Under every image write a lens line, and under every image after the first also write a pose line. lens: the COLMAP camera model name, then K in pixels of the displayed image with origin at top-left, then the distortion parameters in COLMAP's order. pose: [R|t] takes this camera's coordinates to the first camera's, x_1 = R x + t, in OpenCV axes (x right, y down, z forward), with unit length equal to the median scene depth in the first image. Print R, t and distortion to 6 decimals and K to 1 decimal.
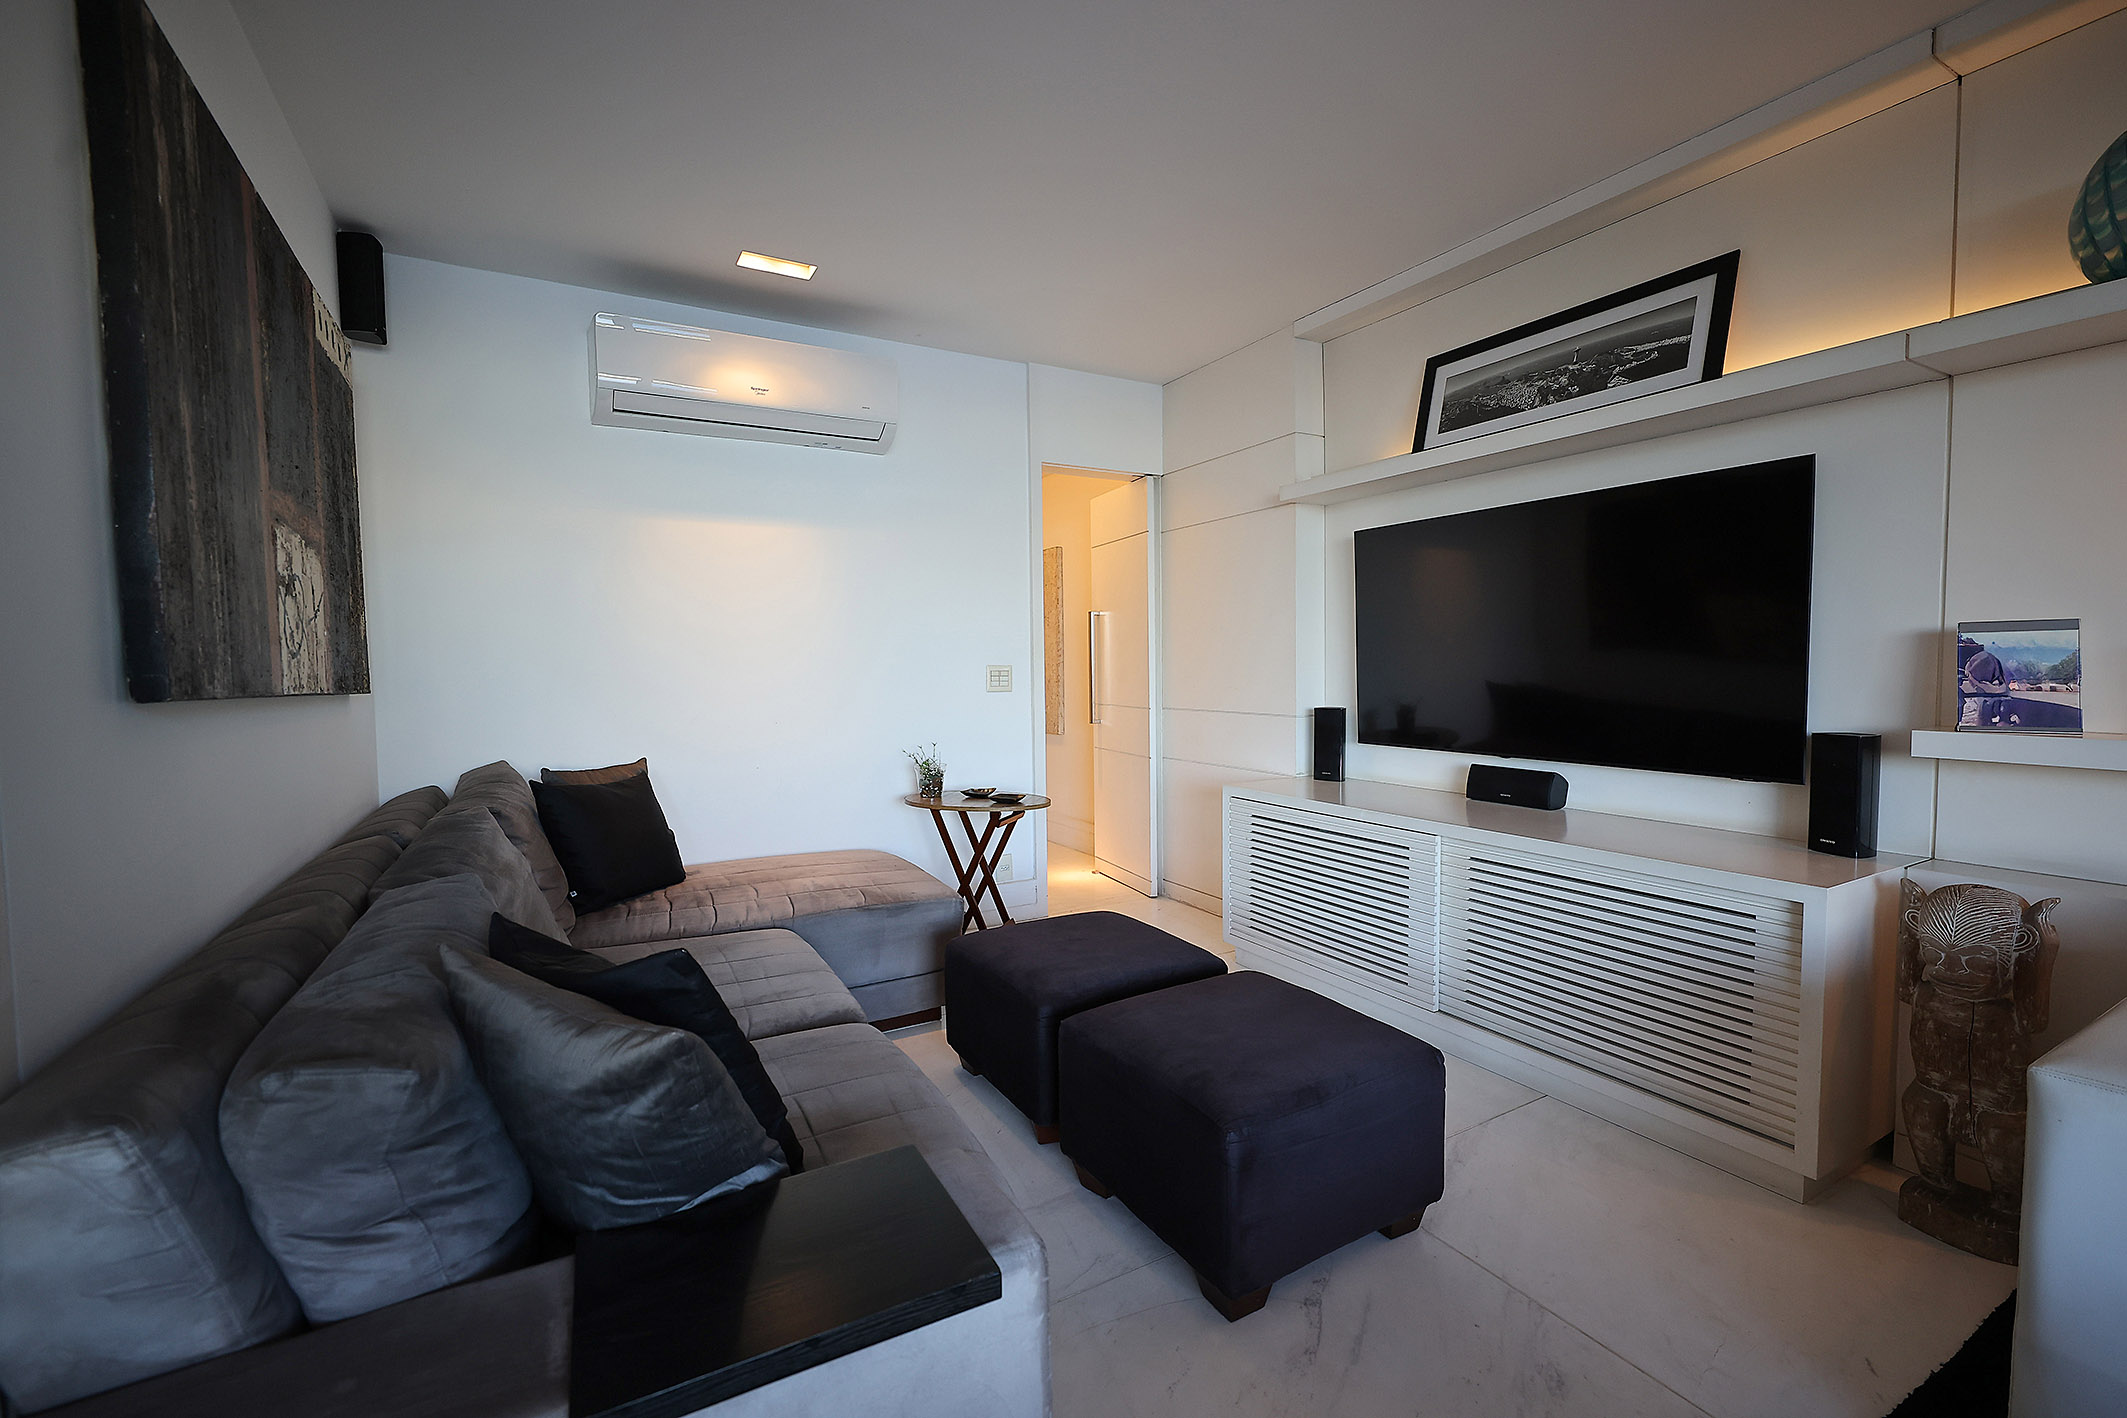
lens RADIAL K [[897.3, 0, 1063.2], [0, 897.3, 708.9], [0, 0, 1]] dist [0.006327, -0.002021]
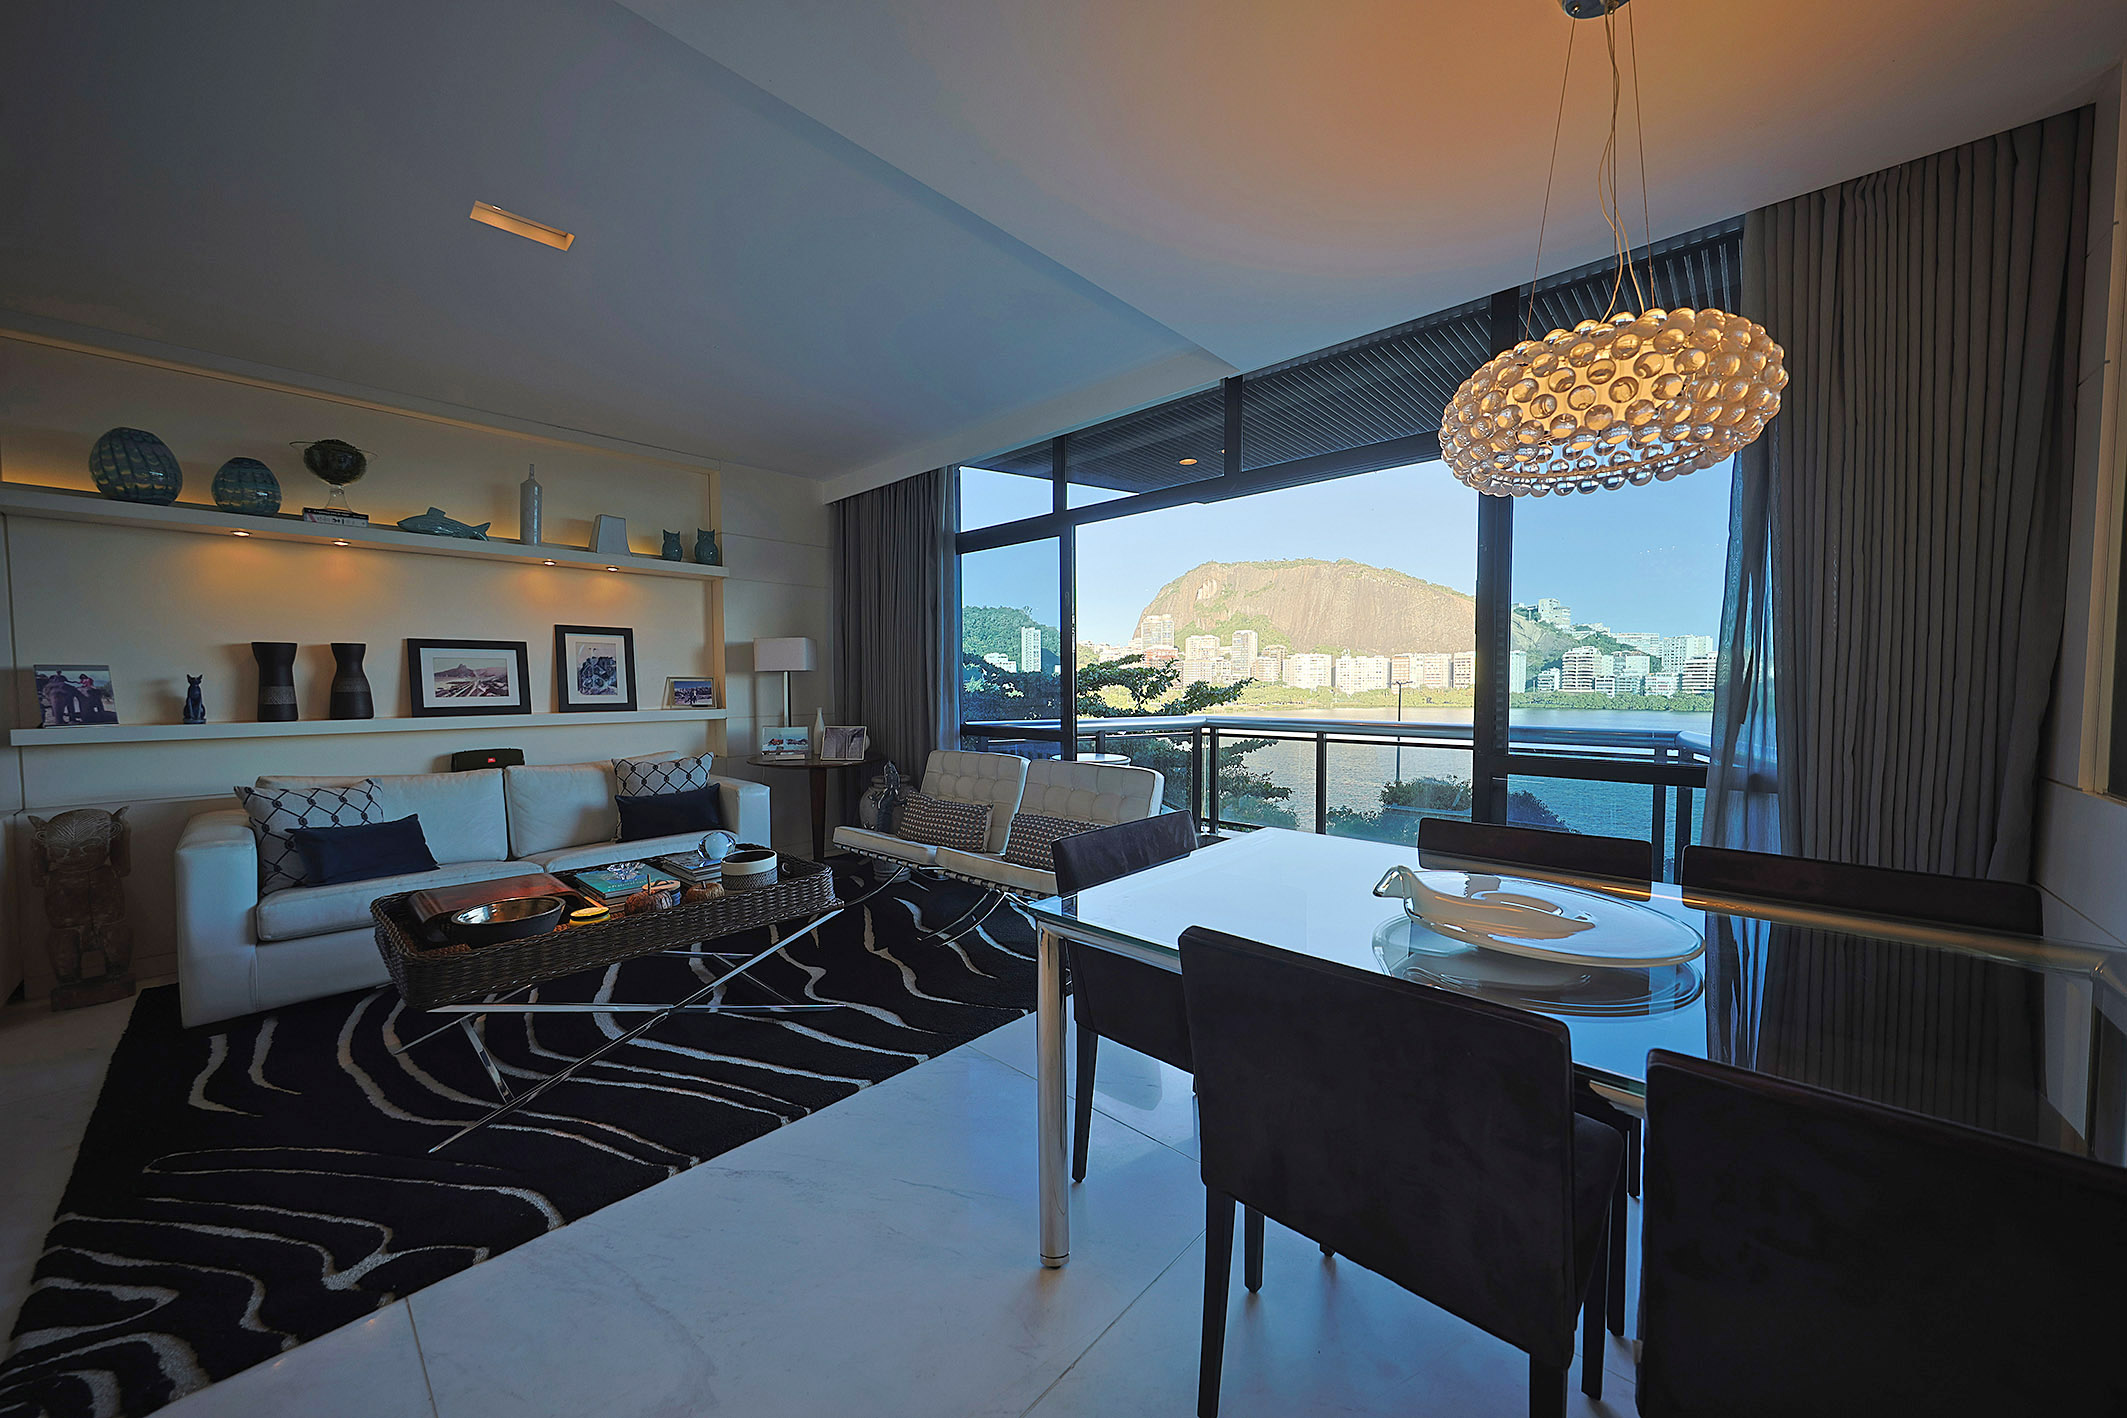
lens RADIAL K [[740.9, 0, 1065.3], [0, 740.9, 713.7], [0, 0, 1]] dist [-0.004627, 0.000066]
pose [[-0.304685, -0.027123, 0.952067, -0.602222], [0.057416, 0.997254, 0.046785, 0.028109], [-0.950721, 0.068918, -0.302291, -0.276530]]
